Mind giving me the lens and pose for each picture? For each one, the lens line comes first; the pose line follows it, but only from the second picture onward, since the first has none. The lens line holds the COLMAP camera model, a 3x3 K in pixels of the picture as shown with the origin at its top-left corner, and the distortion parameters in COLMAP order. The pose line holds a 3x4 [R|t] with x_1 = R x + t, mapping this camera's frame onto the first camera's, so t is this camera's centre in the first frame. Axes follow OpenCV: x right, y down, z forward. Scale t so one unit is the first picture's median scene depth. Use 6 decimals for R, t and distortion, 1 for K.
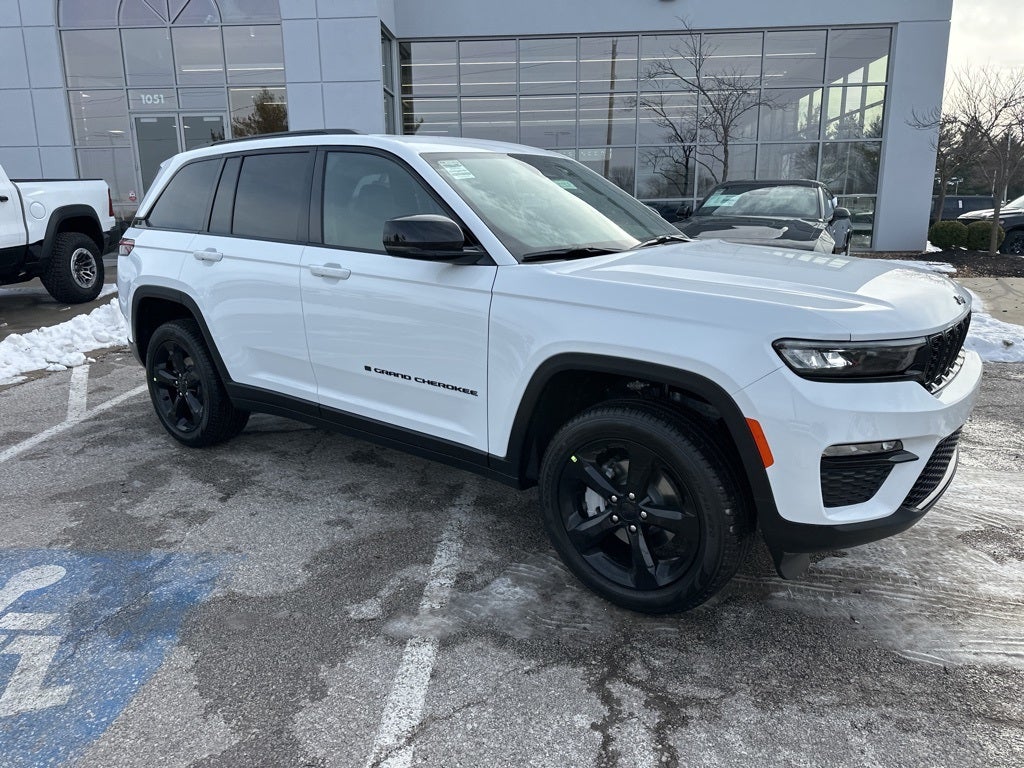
lens RADIAL K [[722.5, 0, 506.5], [0, 722.5, 381.7], [0, 0, 1]] dist [0.039277, -0.043402]
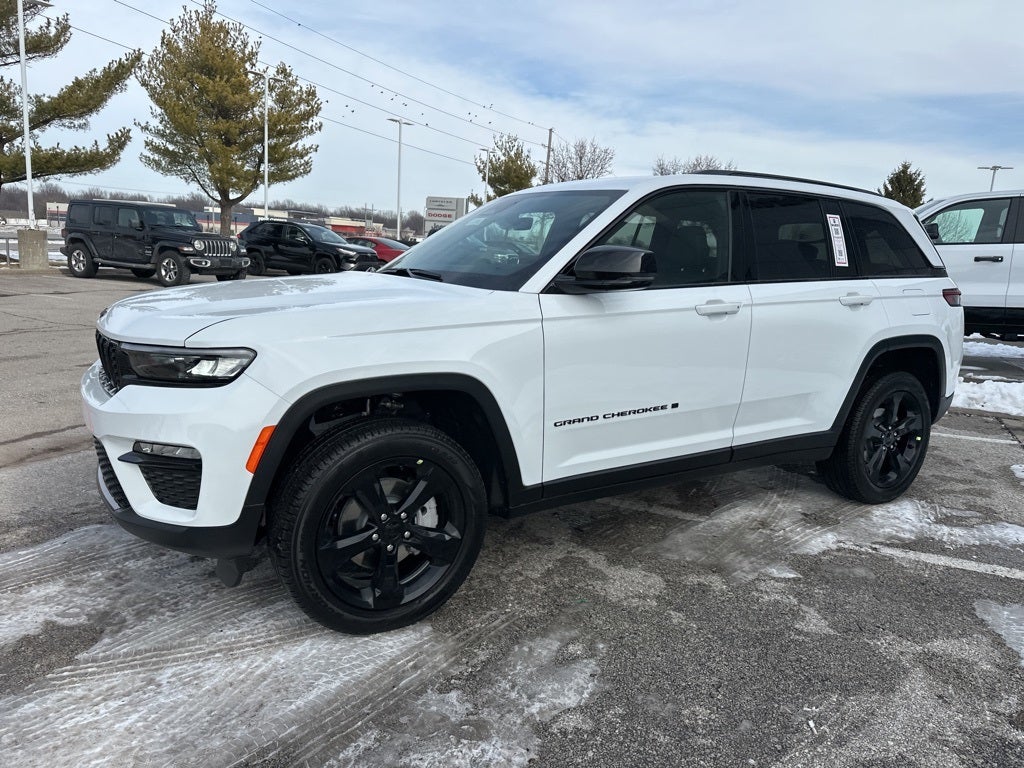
lens RADIAL K [[722.5, 0, 514.0], [0, 722.5, 373.2], [0, 0, 1]] dist [0.039277, -0.043402]
pose [[-0.368469, 0.153420, -0.916893, 1.259871], [-0.257685, 0.930786, 0.259299, -0.419734], [0.893213, 0.331814, -0.303431, 1.707981]]
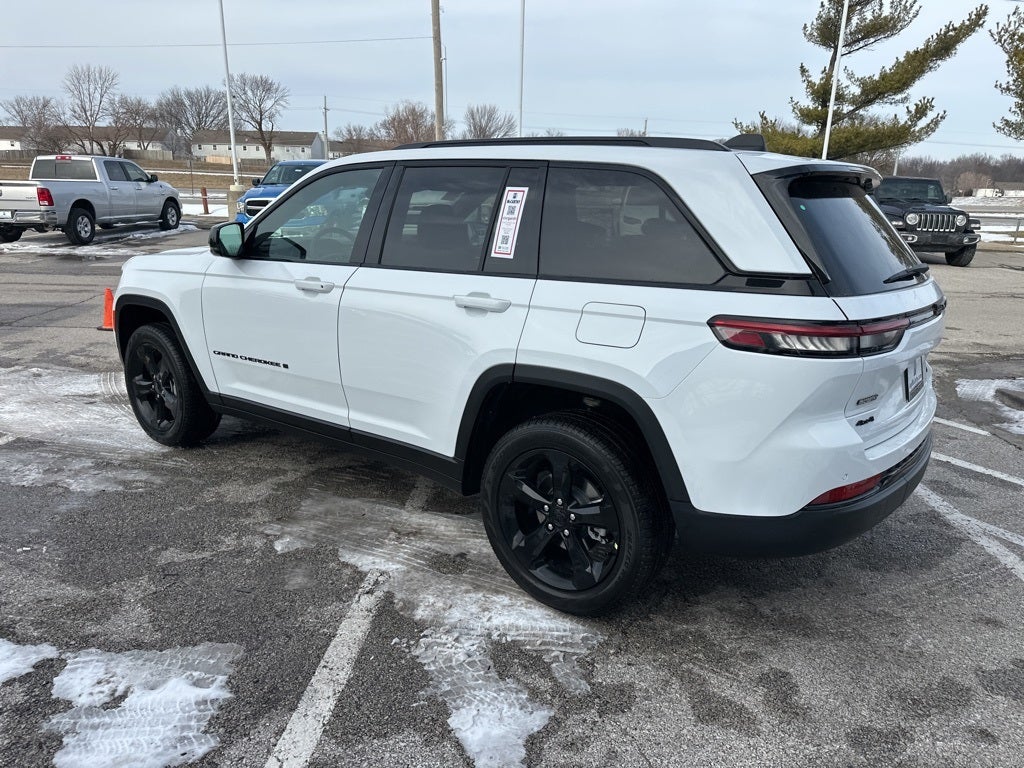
lens RADIAL K [[722.5, 0, 509.9], [0, 722.5, 383.4], [0, 0, 1]] dist [0.039277, -0.043402]
pose [[-0.999906, -0.012961, 0.004561, -0.226141], [-0.009136, 0.875069, 0.483912, -0.737570], [-0.010263, 0.483825, -0.875105, 2.720063]]
